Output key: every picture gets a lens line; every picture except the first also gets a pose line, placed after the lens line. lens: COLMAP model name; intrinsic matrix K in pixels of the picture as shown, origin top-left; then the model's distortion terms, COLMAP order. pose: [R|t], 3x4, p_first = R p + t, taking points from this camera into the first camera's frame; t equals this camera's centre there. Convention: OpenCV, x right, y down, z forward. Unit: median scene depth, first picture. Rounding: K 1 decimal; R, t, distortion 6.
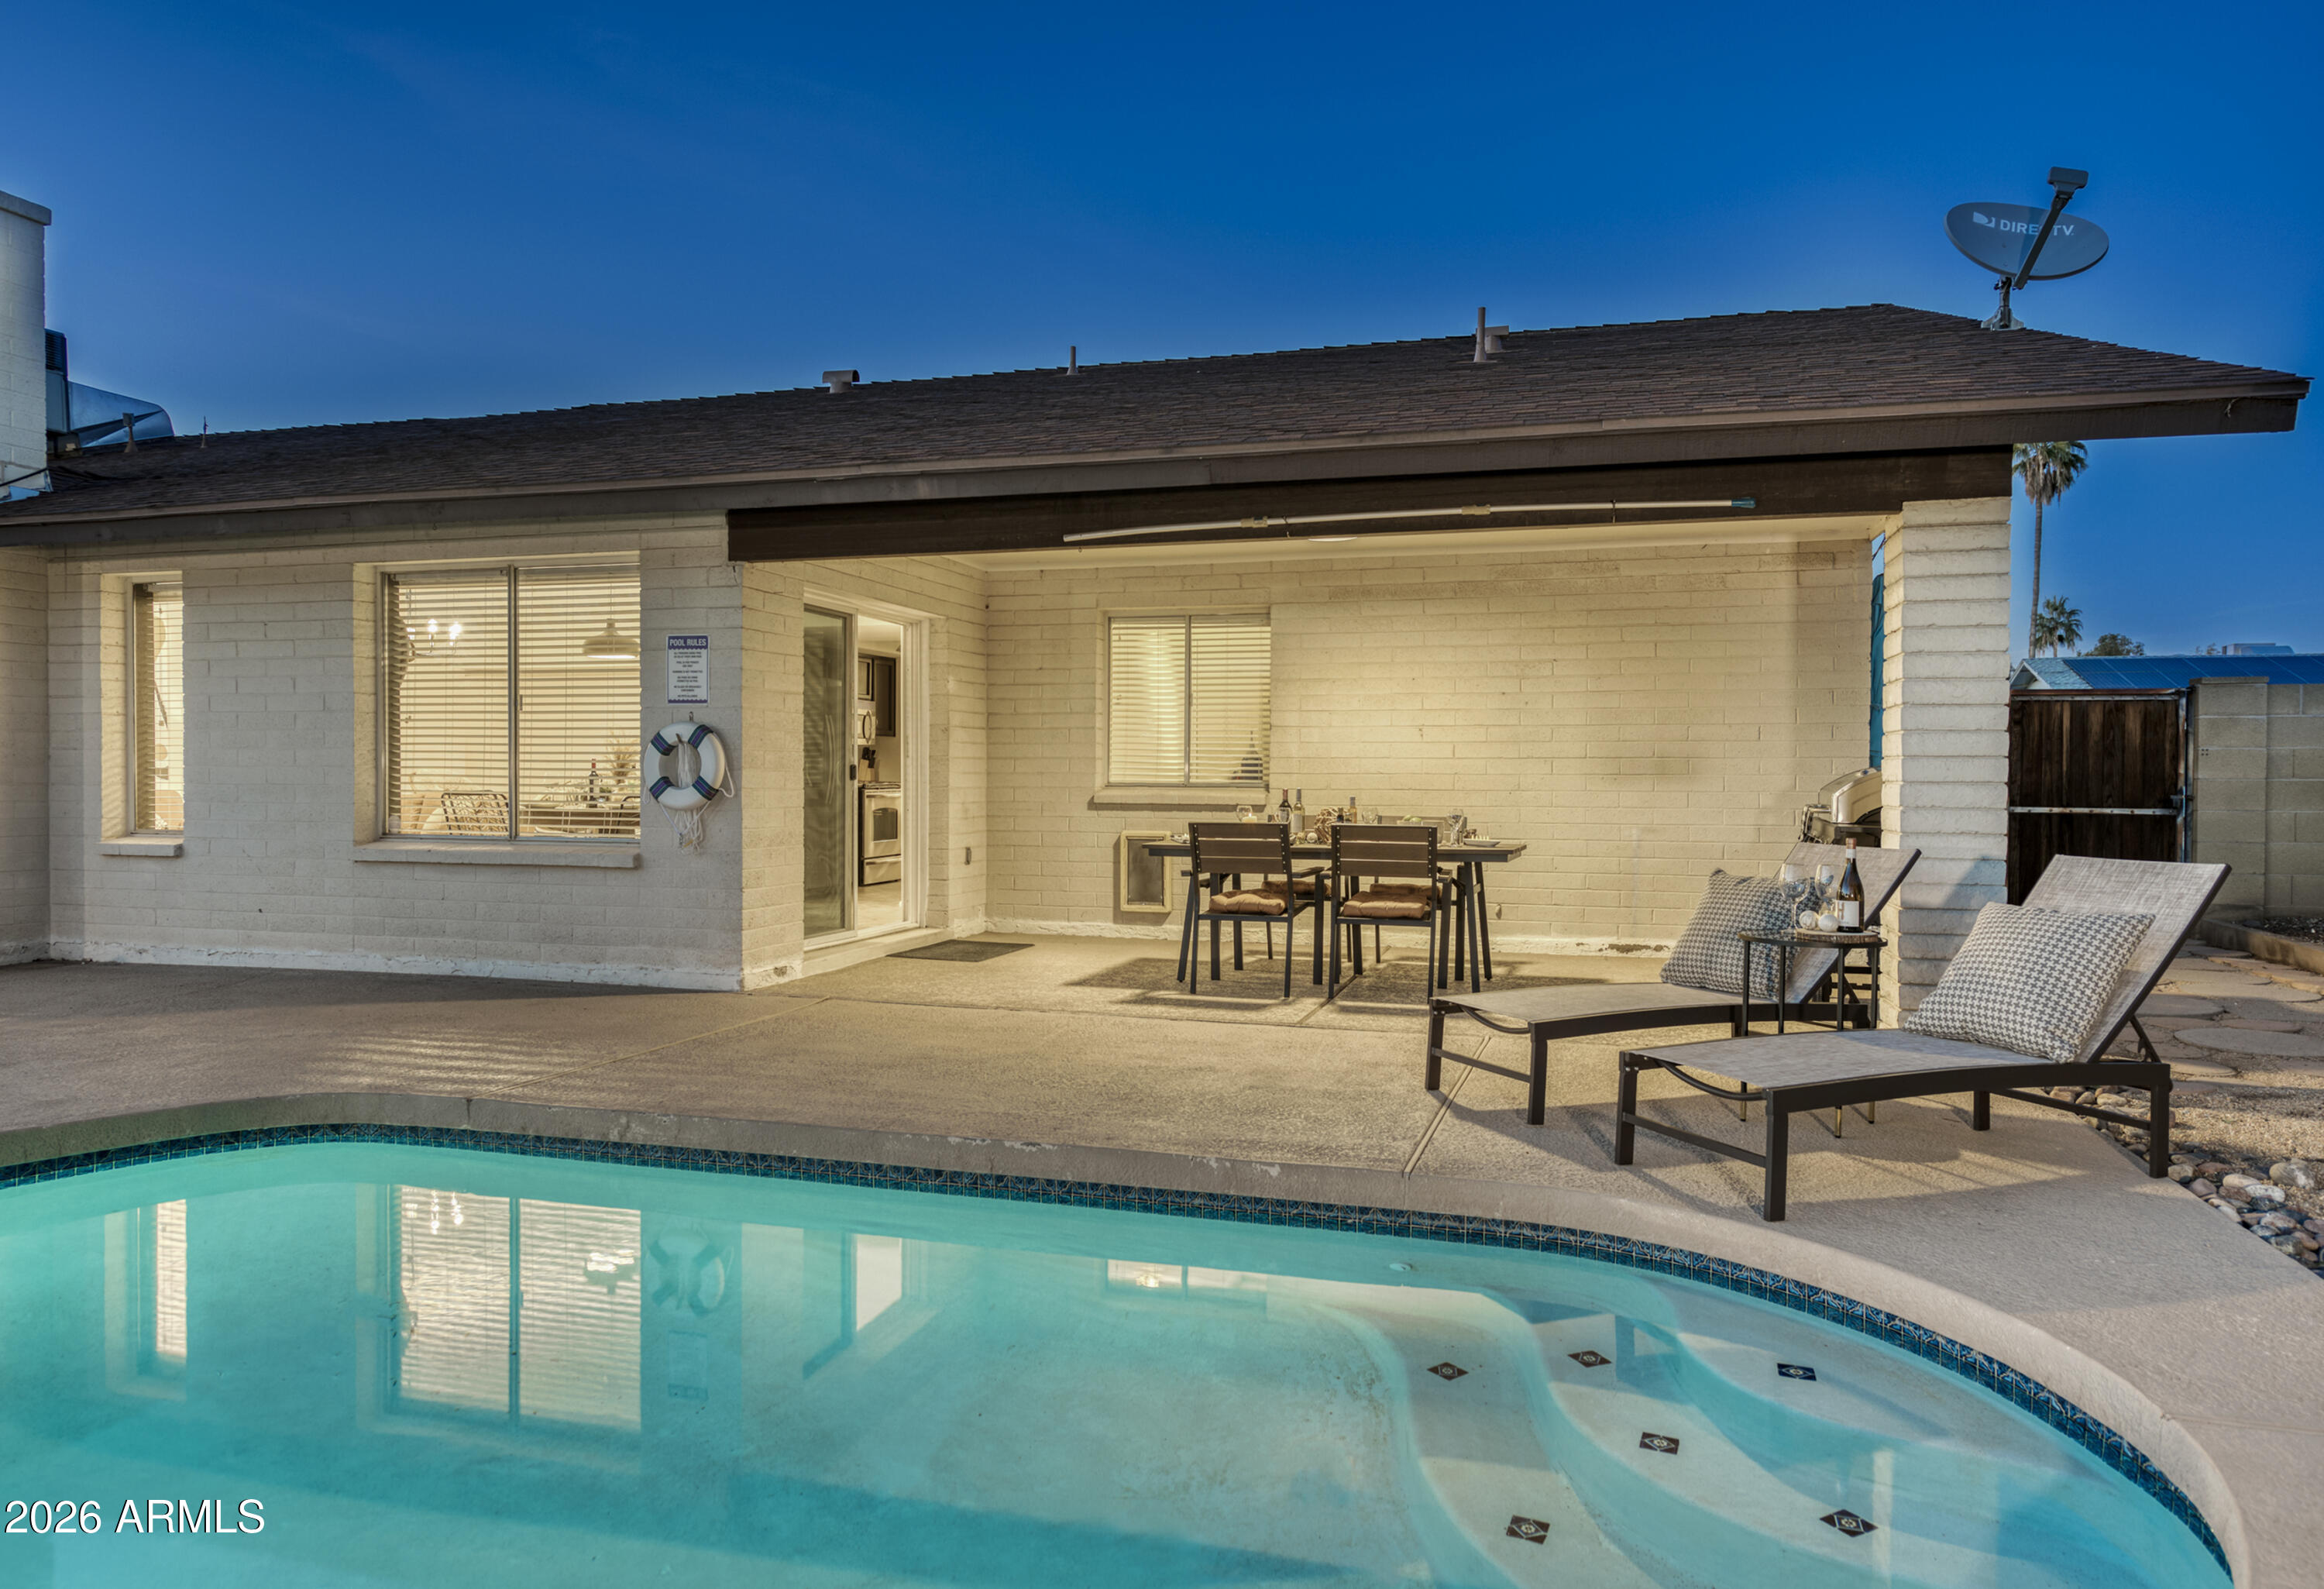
lens RADIAL K [[1525.6, 0, 1109.8], [0, 1525.6, 815.9], [0, 0, 1]] dist [-0.002525, 0.004127]
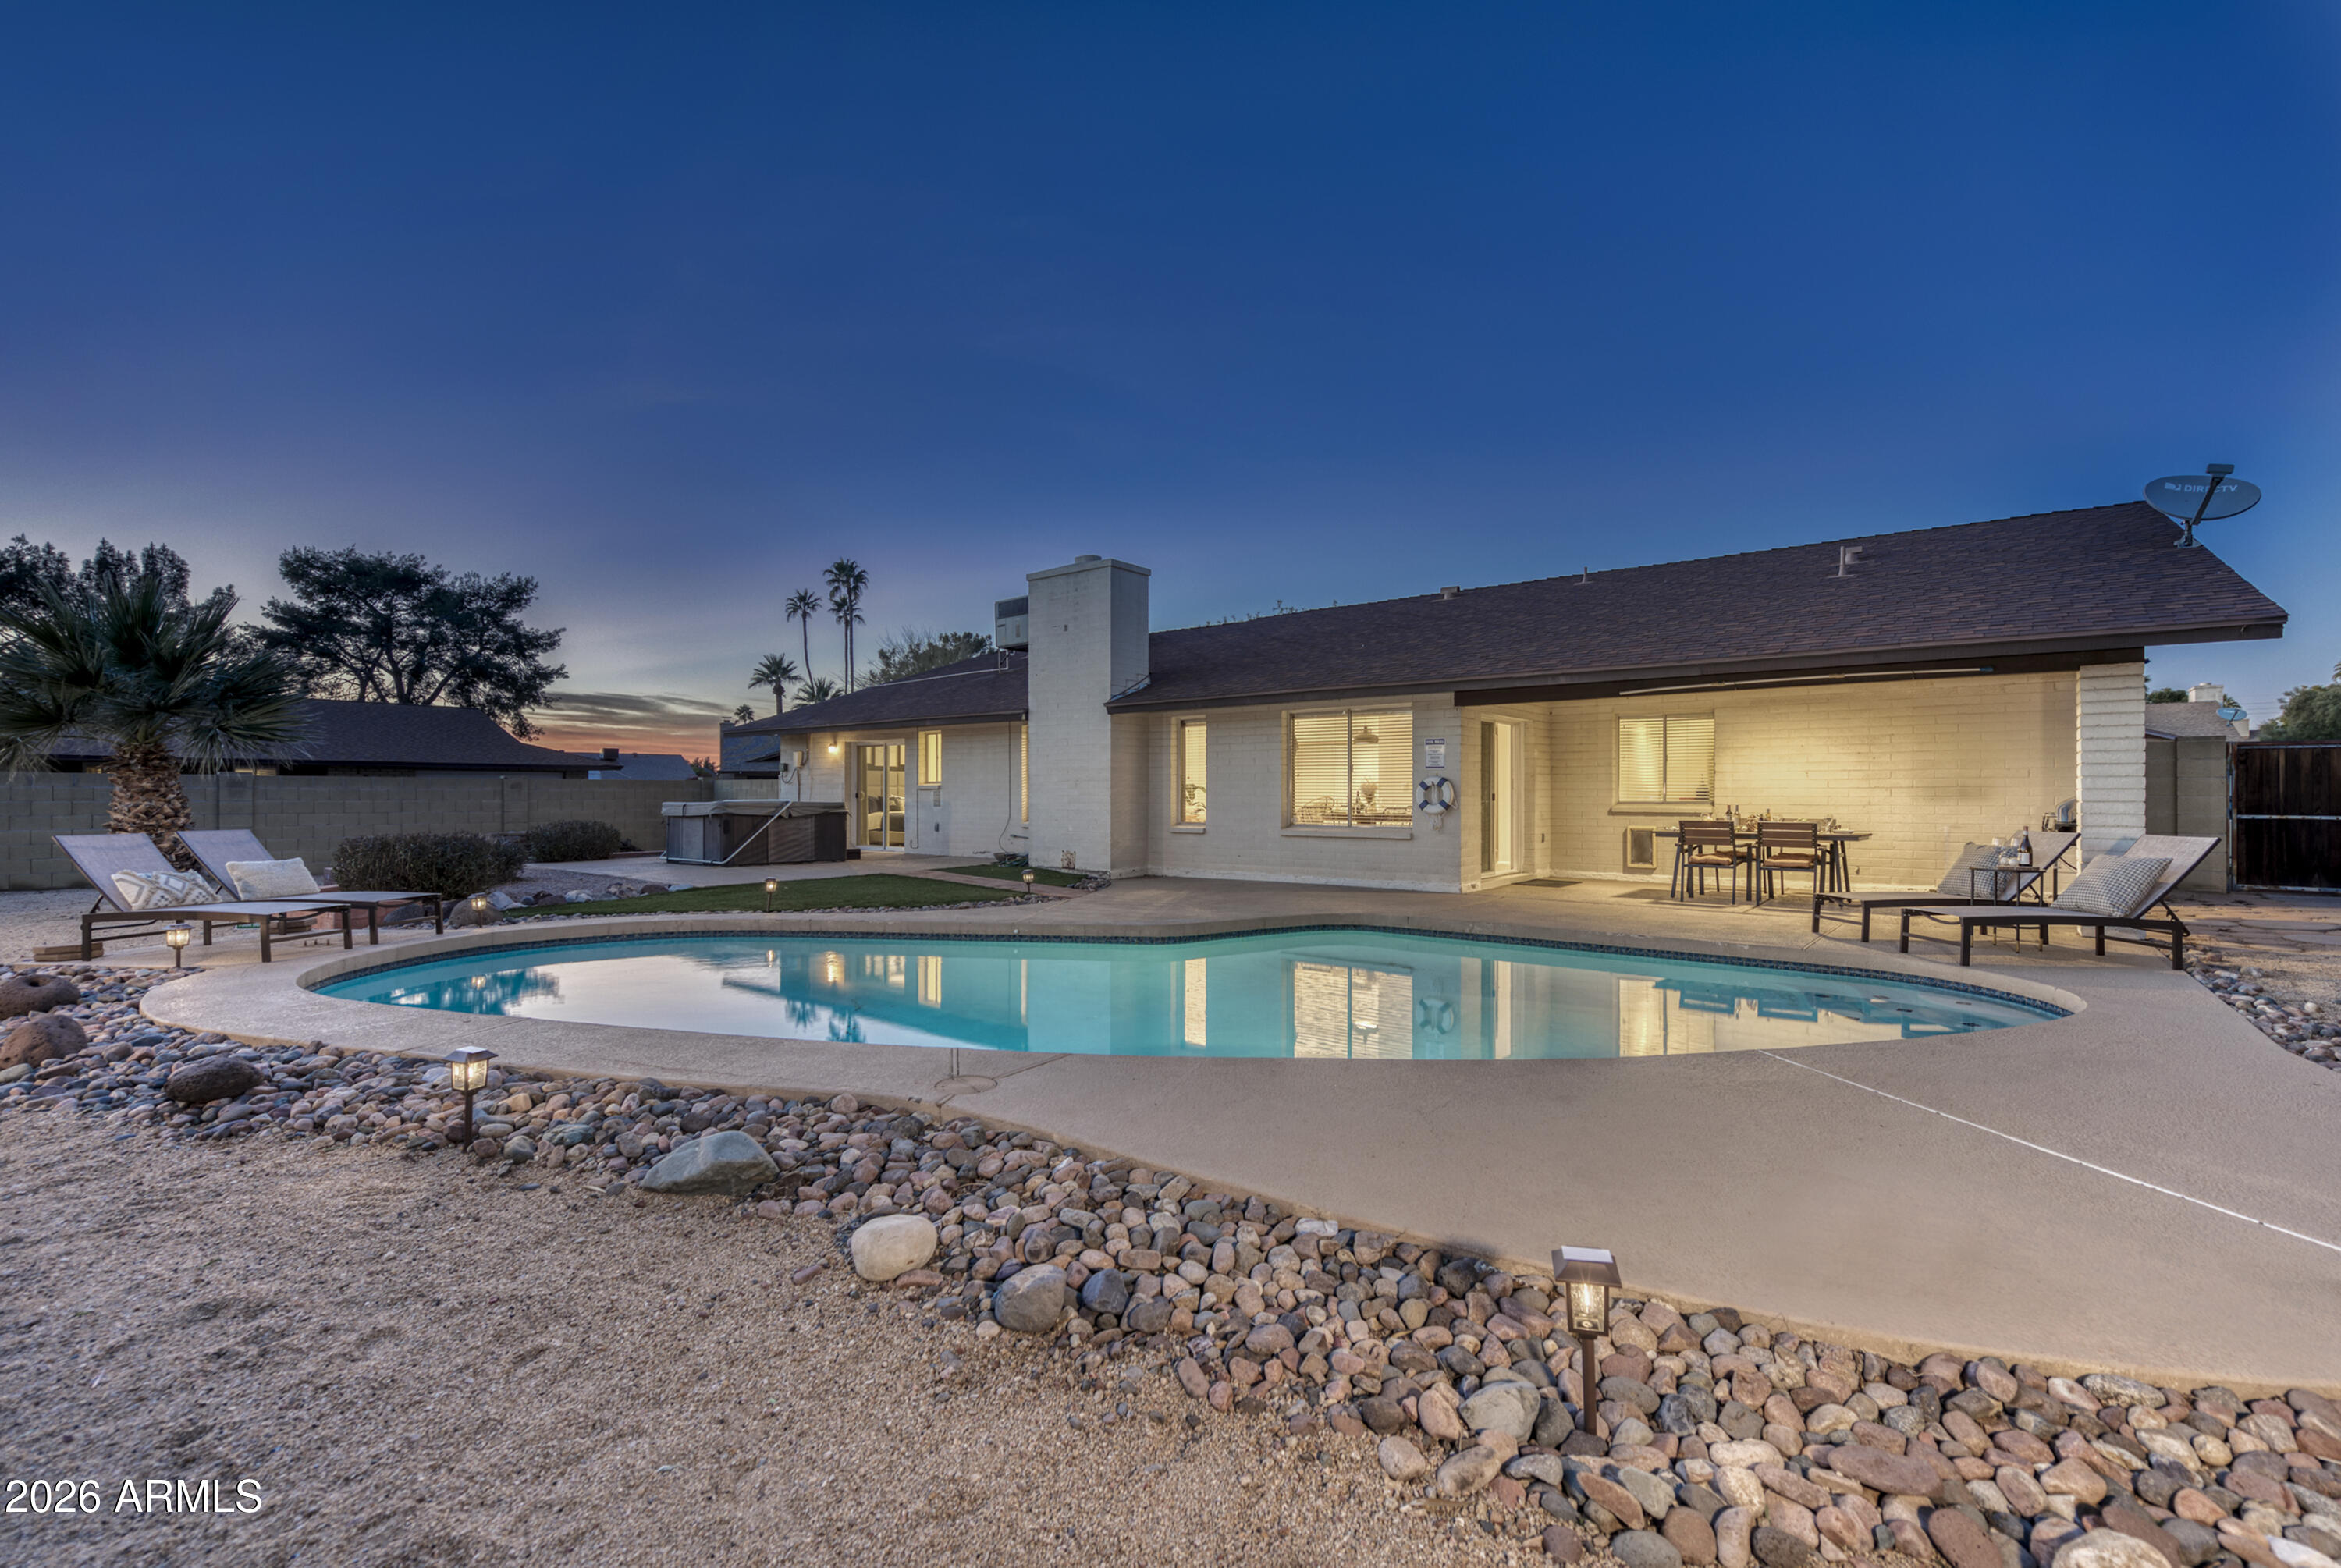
lens RADIAL K [[984.4, 0, 1151.5], [0, 984.4, 802.0], [0, 0, 1]] dist [-0.003781, -0.001270]
pose [[0.926584, -0.002343, -0.376080, -0.104965], [-0.005137, 0.999808, -0.018886, 0.007360], [0.376052, 0.019432, 0.926395, -0.498708]]
